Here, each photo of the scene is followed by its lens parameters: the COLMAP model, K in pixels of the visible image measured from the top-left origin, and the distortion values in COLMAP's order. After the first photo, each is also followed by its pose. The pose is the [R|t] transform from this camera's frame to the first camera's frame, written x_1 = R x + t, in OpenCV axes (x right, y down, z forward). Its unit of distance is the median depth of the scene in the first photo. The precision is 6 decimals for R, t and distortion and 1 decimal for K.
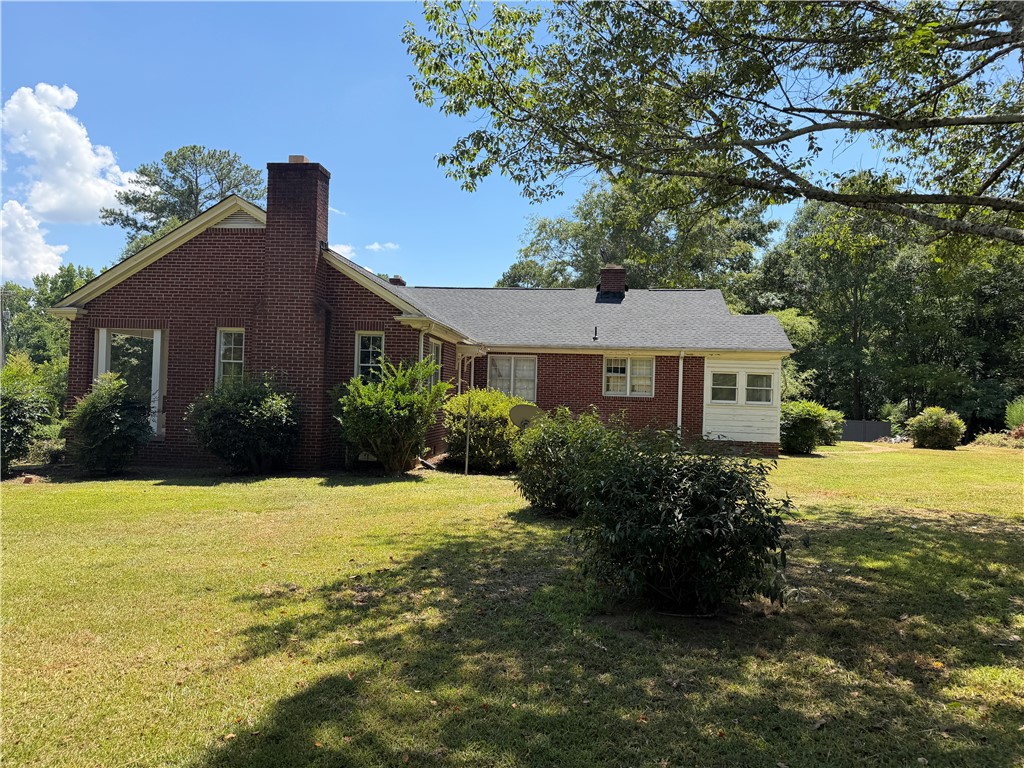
lens RADIAL K [[703.8, 0, 512.0], [0, 703.8, 384.0], [0, 0, 1]] dist [-0.000859, -0.001648]
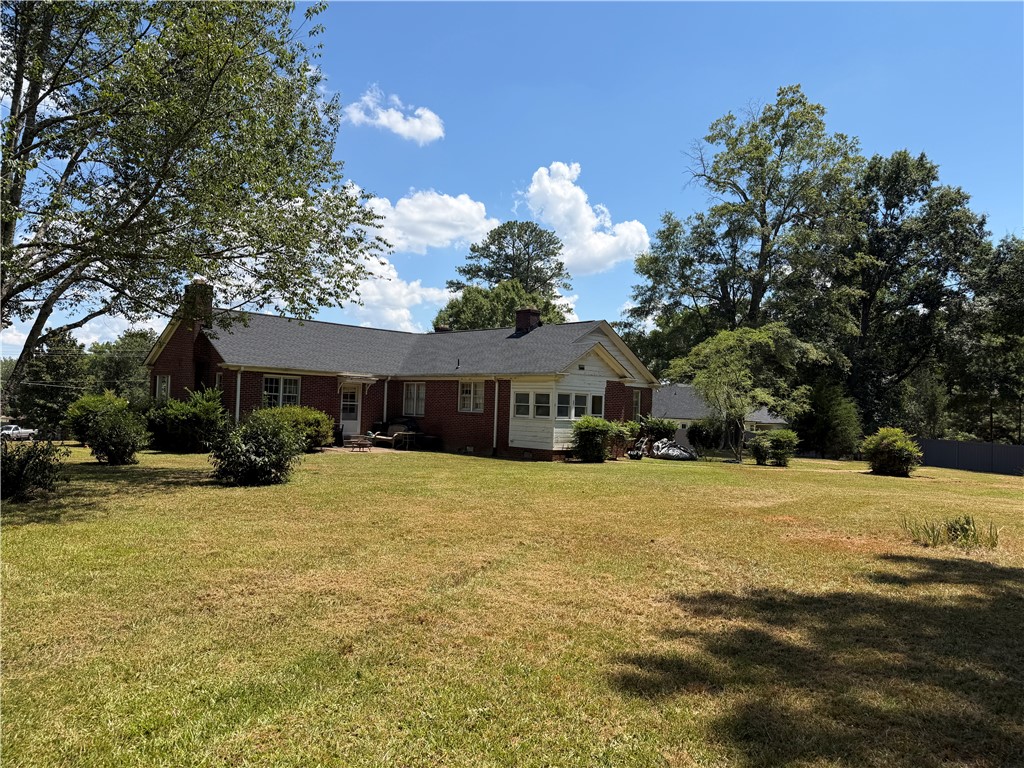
lens RADIAL K [[703.8, 0, 512.0], [0, 703.8, 384.0], [0, 0, 1]] dist [-0.000859, -0.001648]
pose [[0.792064, -0.022735, -0.610014, 1.039099], [-0.002644, 0.999169, -0.040672, 0.019265], [0.610432, 0.033827, 0.791346, 0.008818]]
